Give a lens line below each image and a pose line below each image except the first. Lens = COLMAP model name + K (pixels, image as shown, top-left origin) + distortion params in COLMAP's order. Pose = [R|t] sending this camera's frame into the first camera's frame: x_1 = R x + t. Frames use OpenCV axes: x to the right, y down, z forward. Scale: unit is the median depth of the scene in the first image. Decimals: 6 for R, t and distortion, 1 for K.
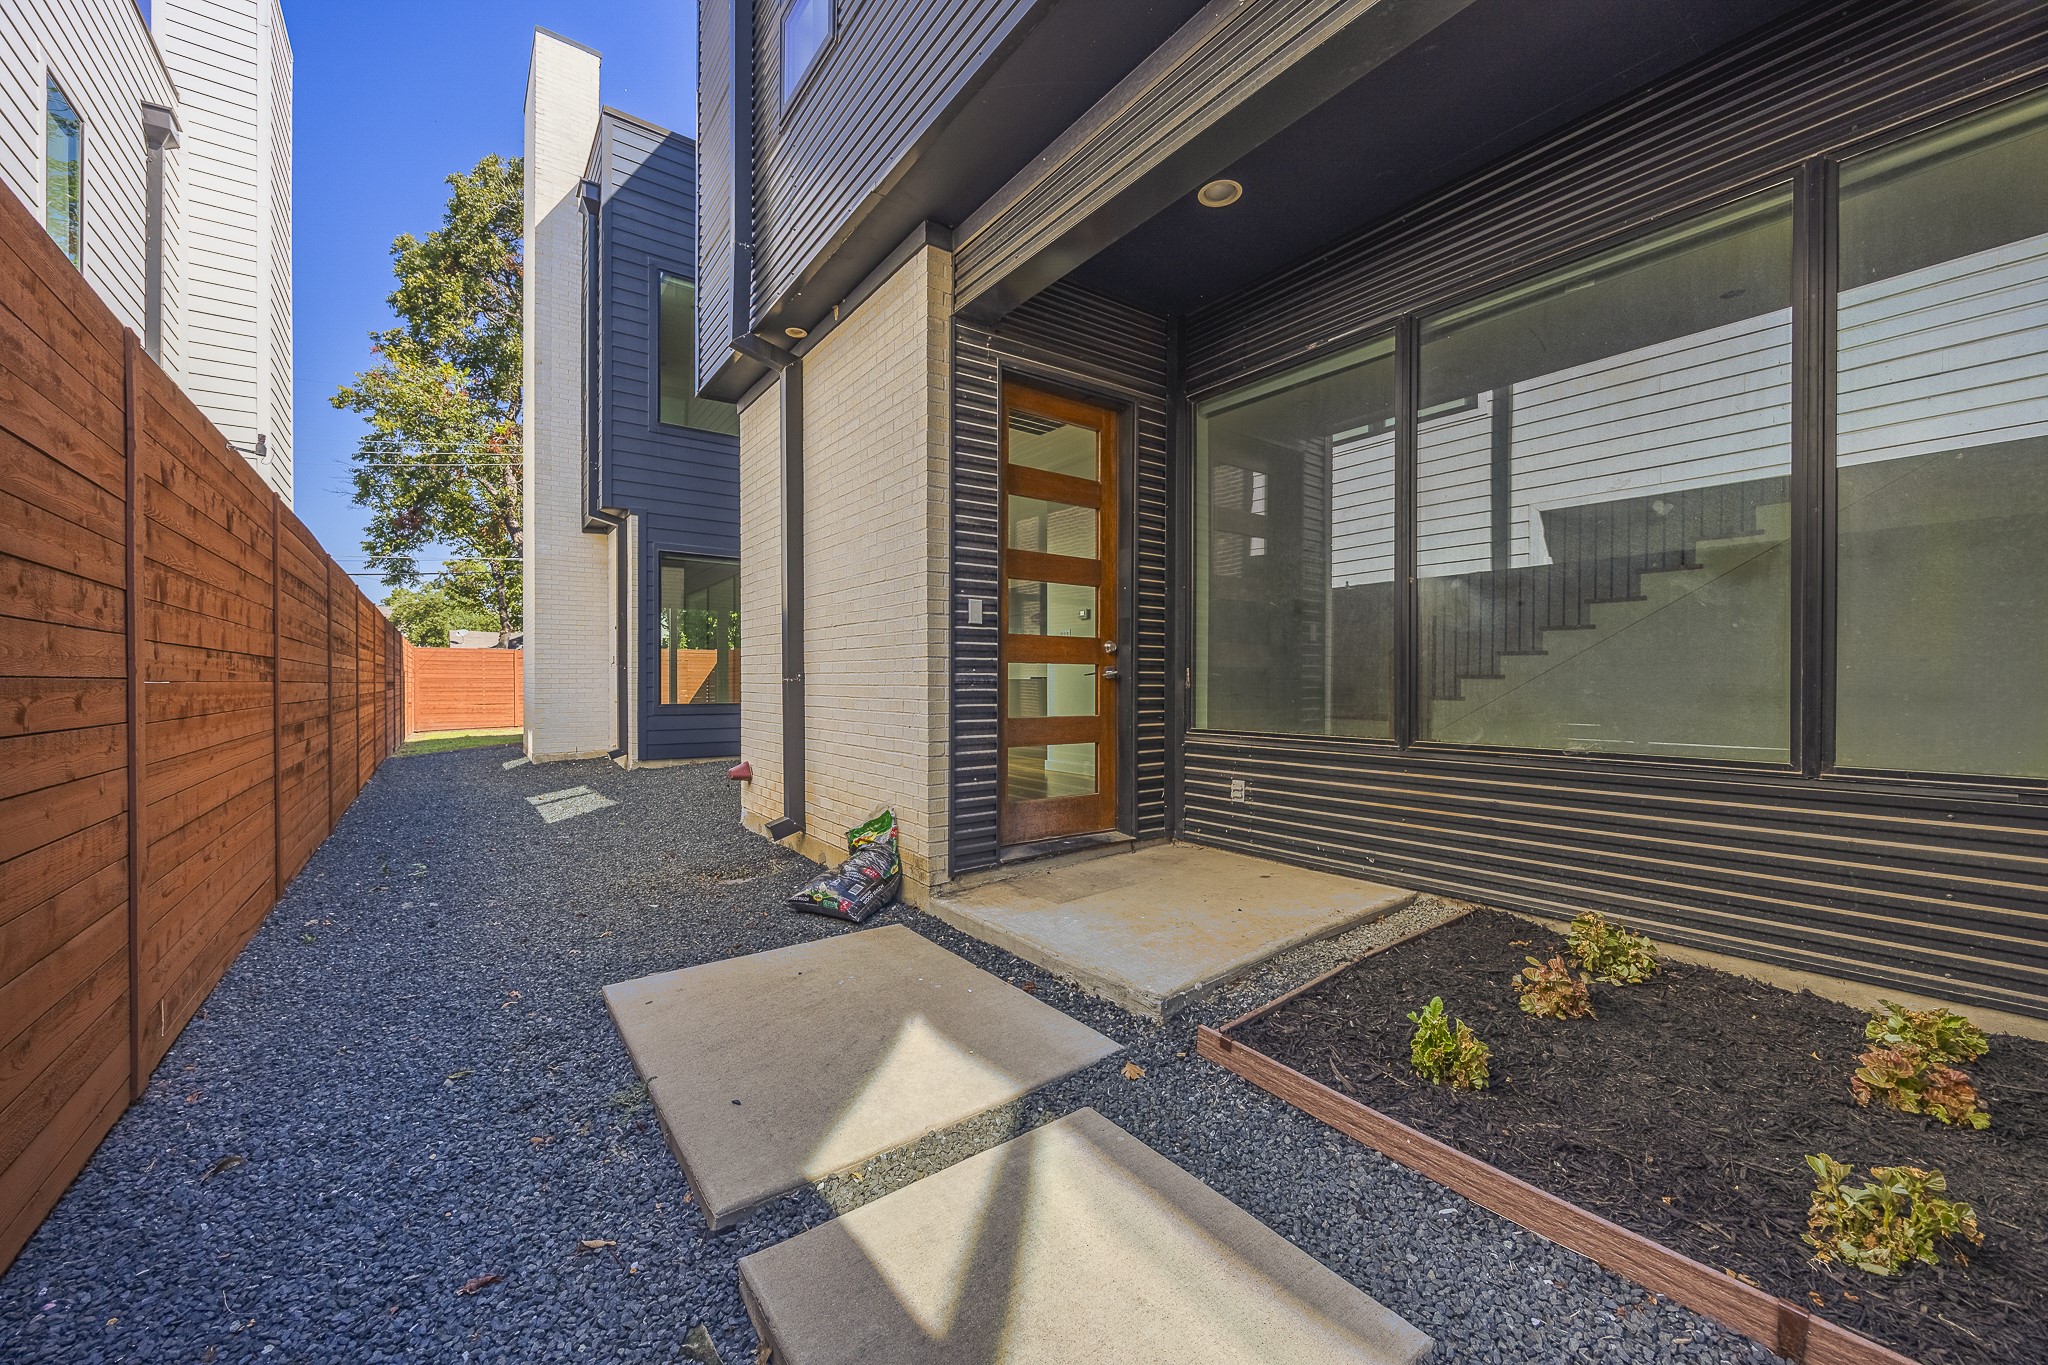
lens RADIAL K [[783.7, 0, 1017.6], [0, 783.7, 686.4], [0, 0, 1]] dist [-0.001001, -0.000230]
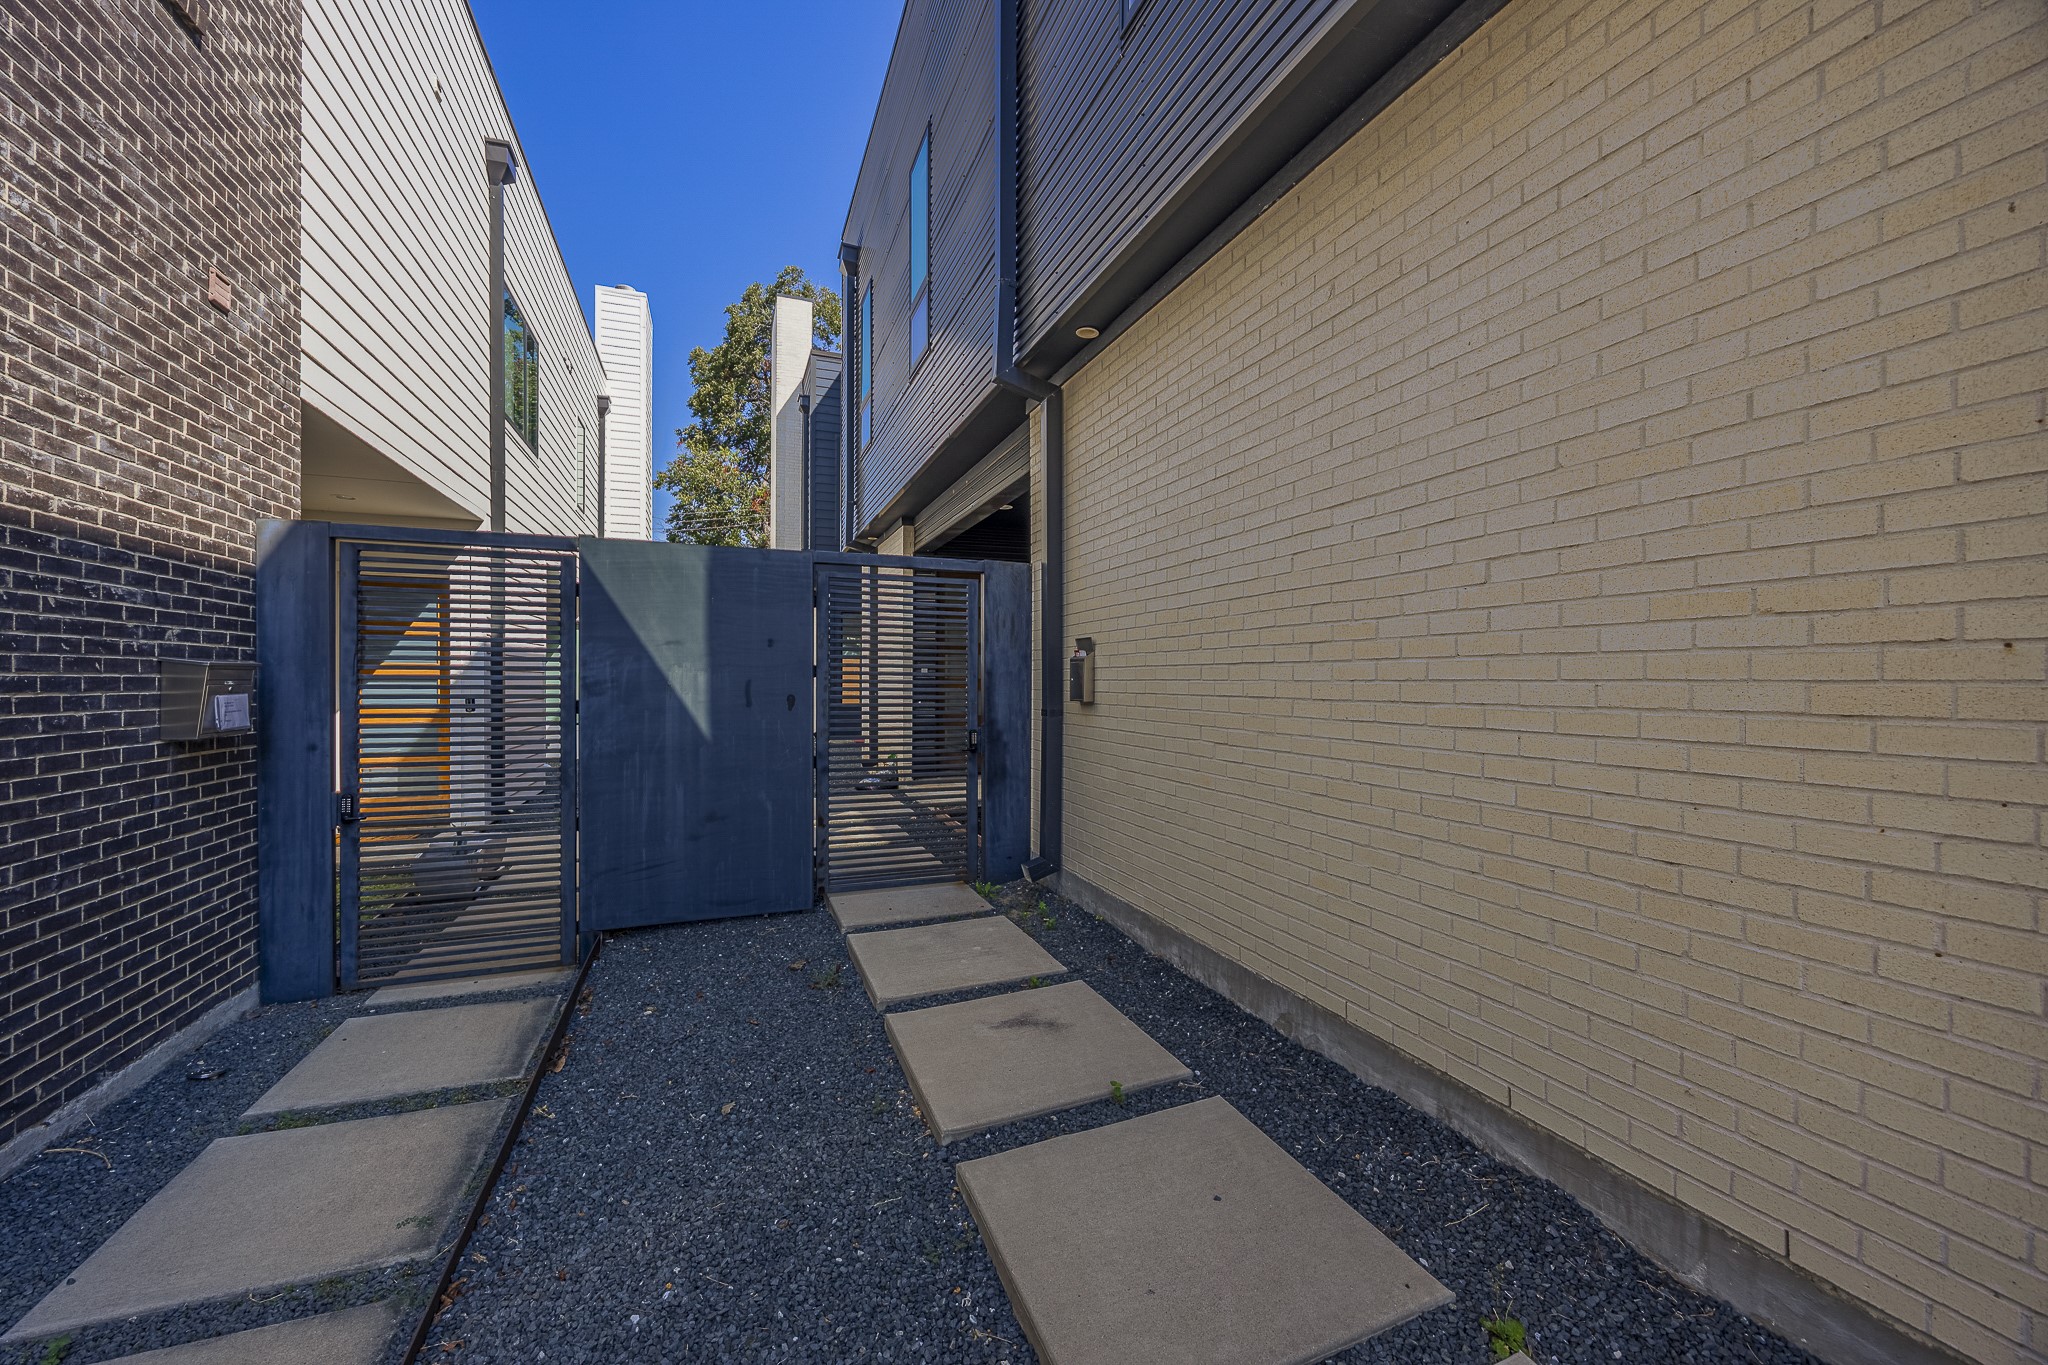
lens RADIAL K [[783.7, 0, 1033.1], [0, 783.7, 678.0], [0, 0, 1]] dist [-0.001001, -0.000230]
pose [[0.969479, 0.003193, -0.245152, 0.122994], [-0.004818, 0.999970, -0.006029, -0.007876], [0.245126, 0.007026, 0.969466, -0.182362]]
